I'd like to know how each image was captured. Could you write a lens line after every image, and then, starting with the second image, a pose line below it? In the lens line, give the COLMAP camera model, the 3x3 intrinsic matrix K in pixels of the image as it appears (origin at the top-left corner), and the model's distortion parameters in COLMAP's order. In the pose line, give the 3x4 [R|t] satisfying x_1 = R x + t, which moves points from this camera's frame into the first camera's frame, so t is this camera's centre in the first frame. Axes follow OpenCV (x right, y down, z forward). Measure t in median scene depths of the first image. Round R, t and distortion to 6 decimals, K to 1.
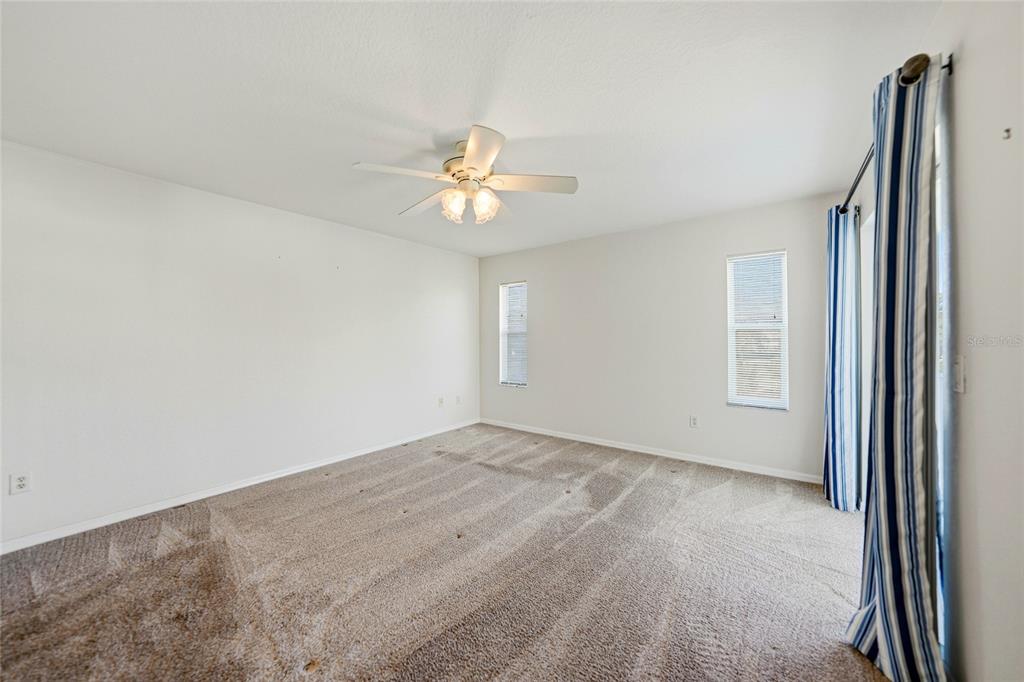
lens RADIAL K [[358.7, 0, 515.1], [0, 358.7, 340.7], [0, 0, 1]] dist [-0.019858, 0.004029]
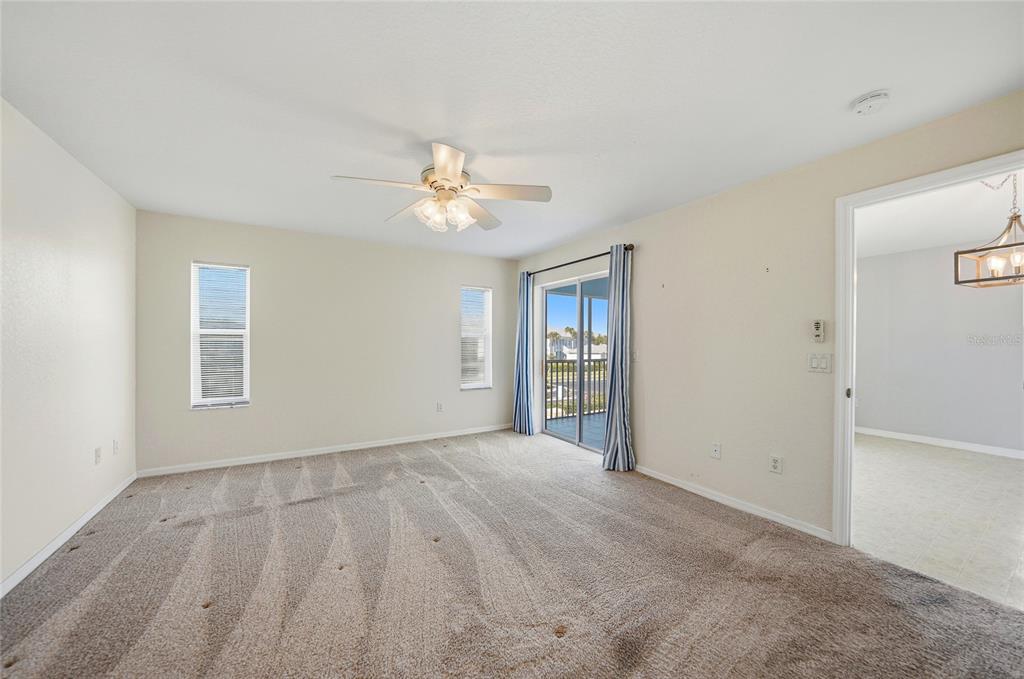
lens RADIAL K [[358.7, 0, 508.9], [0, 358.7, 343.5], [0, 0, 1]] dist [-0.019858, 0.004029]
pose [[0.392934, 0.001178, 0.919566, -0.625174], [0.002135, 0.999995, -0.002193, -0.003716], [-0.919564, 0.002825, 0.392929, 0.256151]]
